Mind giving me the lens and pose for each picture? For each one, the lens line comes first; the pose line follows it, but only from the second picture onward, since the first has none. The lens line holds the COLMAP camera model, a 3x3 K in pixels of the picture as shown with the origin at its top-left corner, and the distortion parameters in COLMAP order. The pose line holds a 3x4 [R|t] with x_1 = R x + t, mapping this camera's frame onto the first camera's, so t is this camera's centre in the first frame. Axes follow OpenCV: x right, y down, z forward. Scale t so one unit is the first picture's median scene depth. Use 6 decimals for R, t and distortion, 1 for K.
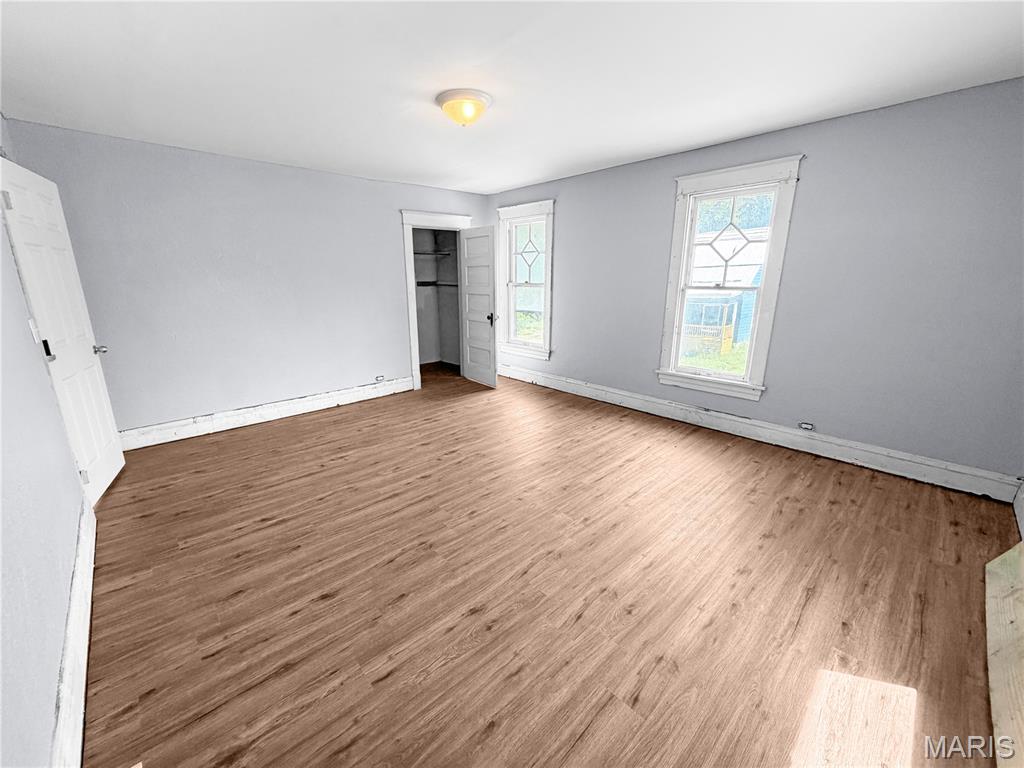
lens RADIAL K [[408.7, 0, 507.8], [0, 408.7, 384.2], [0, 0, 1]] dist [0.000146, 0.000160]
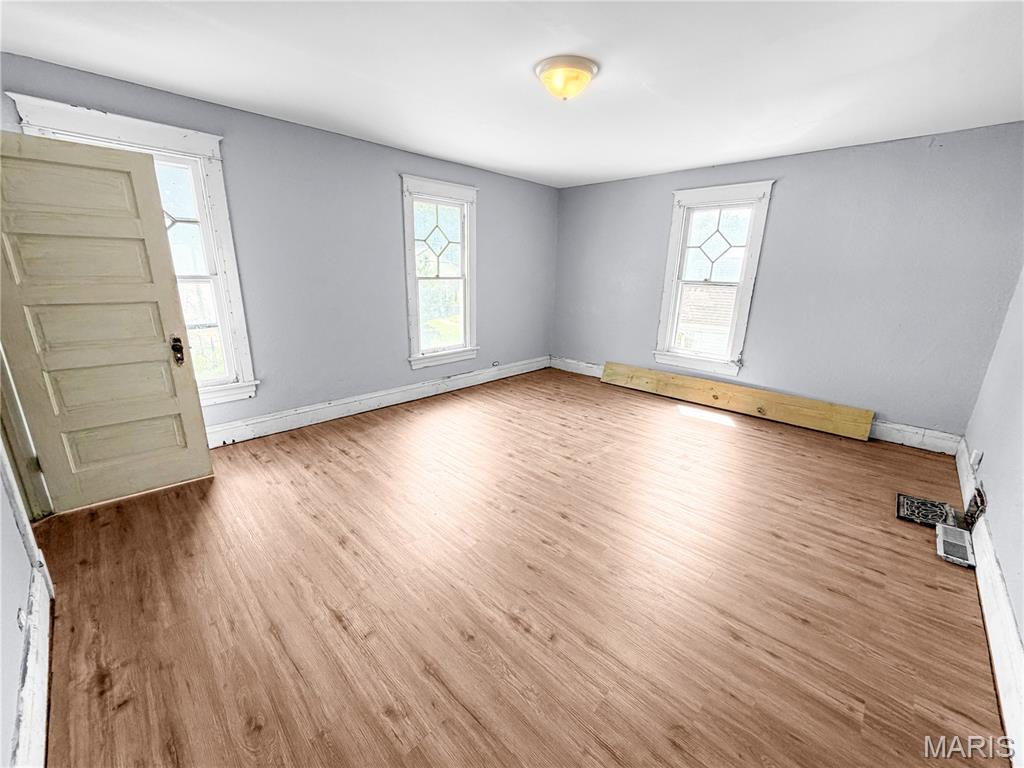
lens RADIAL K [[408.7, 0, 507.8], [0, 408.7, 384.2], [0, 0, 1]] dist [0.000146, 0.000160]
pose [[-0.044667, -0.270085, 0.961800, -0.795405], [0.235258, 0.932840, 0.272878, -0.236279], [-0.970906, 0.238460, 0.021872, 0.891492]]
